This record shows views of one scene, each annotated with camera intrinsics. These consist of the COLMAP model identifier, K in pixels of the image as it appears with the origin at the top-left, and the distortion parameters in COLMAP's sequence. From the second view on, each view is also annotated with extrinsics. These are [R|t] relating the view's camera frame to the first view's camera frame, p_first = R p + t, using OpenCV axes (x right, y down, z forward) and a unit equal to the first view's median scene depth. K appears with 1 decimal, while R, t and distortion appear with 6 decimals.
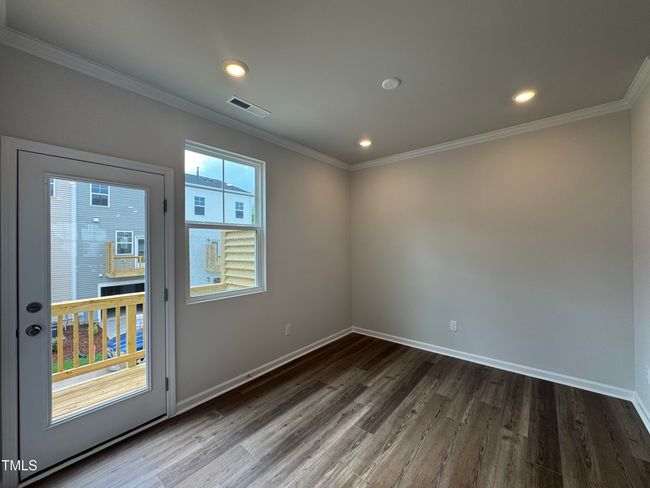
lens RADIAL K [[259.2, 0, 326.9], [0, 259.2, 245.2], [0, 0, 1]] dist [-0.003450, 0.000251]
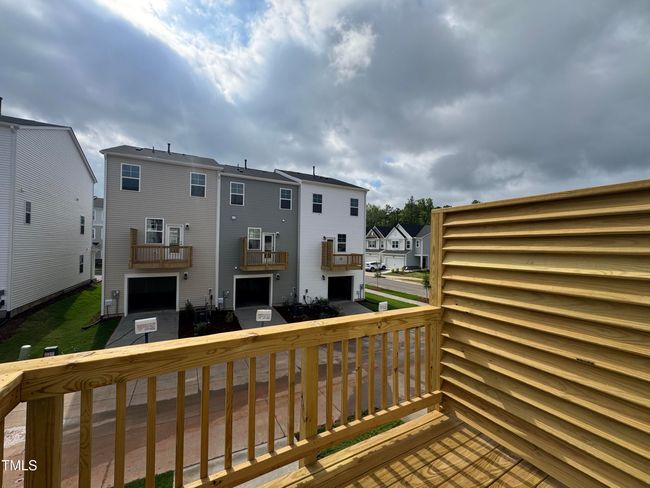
lens RADIAL K [[259.2, 0, 327.0], [0, 259.2, 243.0], [0, 0, 1]] dist [-0.003450, 0.000251]
pose [[0.931567, 0.021832, -0.362914, -0.081929], [-0.025397, 0.999665, -0.005053, 0.004024], [0.362682, 0.013925, 0.931809, 0.078875]]
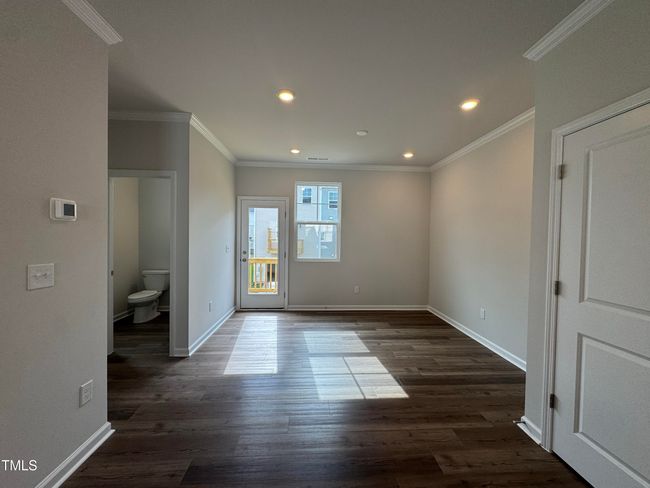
lens RADIAL K [[259.2, 0, 326.5], [0, 259.2, 243.5], [0, 0, 1]] dist [-0.003450, 0.000251]
pose [[0.686573, 0.038807, -0.726025, 1.026125], [-0.024593, 0.999243, 0.030154, 0.017431], [0.726645, -0.002848, 0.687007, -0.218204]]
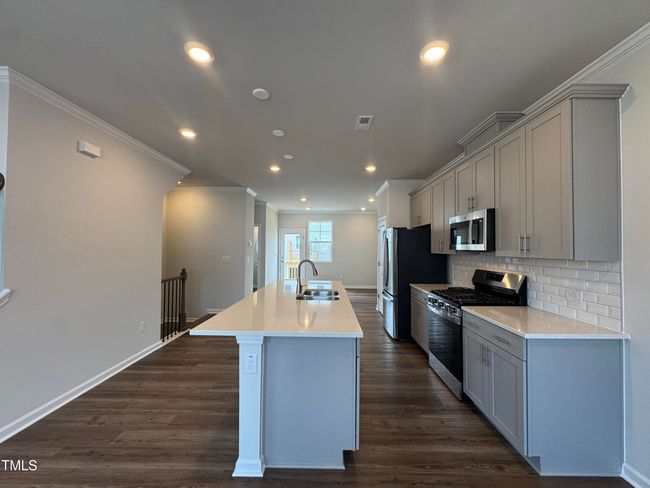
lens RADIAL K [[259.2, 0, 326.0], [0, 259.2, 242.8], [0, 0, 1]] dist [-0.003450, 0.000251]
pose [[0.633992, 0.000218, -0.773340, 2.422863], [-0.016689, 0.999771, -0.013400, -0.012780], [0.773159, 0.021402, 0.633850, -1.174907]]
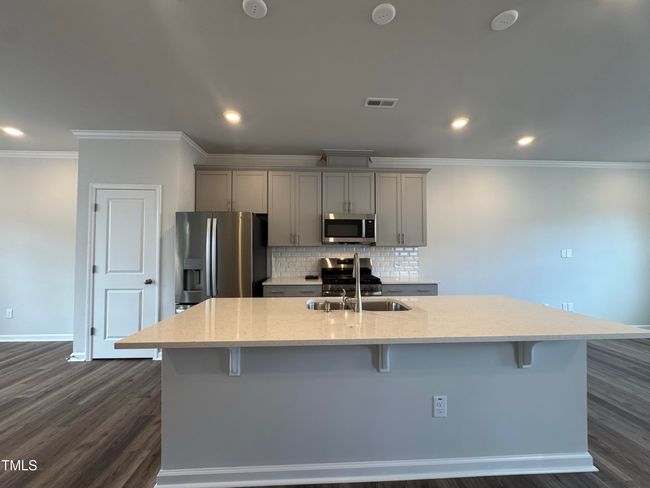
lens RADIAL K [[259.2, 0, 325.9], [0, 259.2, 241.8], [0, 0, 1]] dist [-0.003450, 0.000251]
pose [[0.734162, 0.029665, 0.678326, 0.932639], [-0.006125, 0.999294, -0.037072, 0.044279], [-0.678947, 0.023062, 0.733825, -0.966598]]
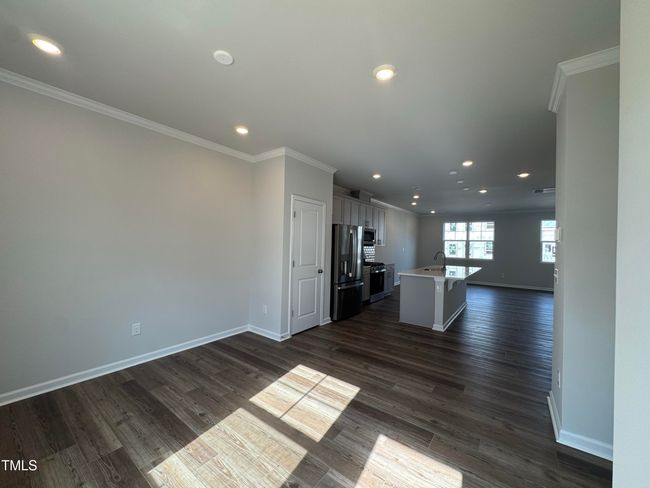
lens RADIAL K [[259.2, 0, 323.9], [0, 259.2, 240.5], [0, 0, 1]] dist [-0.003450, 0.000251]
pose [[-0.054839, 0.021051, 0.998273, -0.537000], [-0.019496, 0.999565, -0.022149, 0.026197], [-0.998305, -0.020677, -0.054404, 0.536909]]
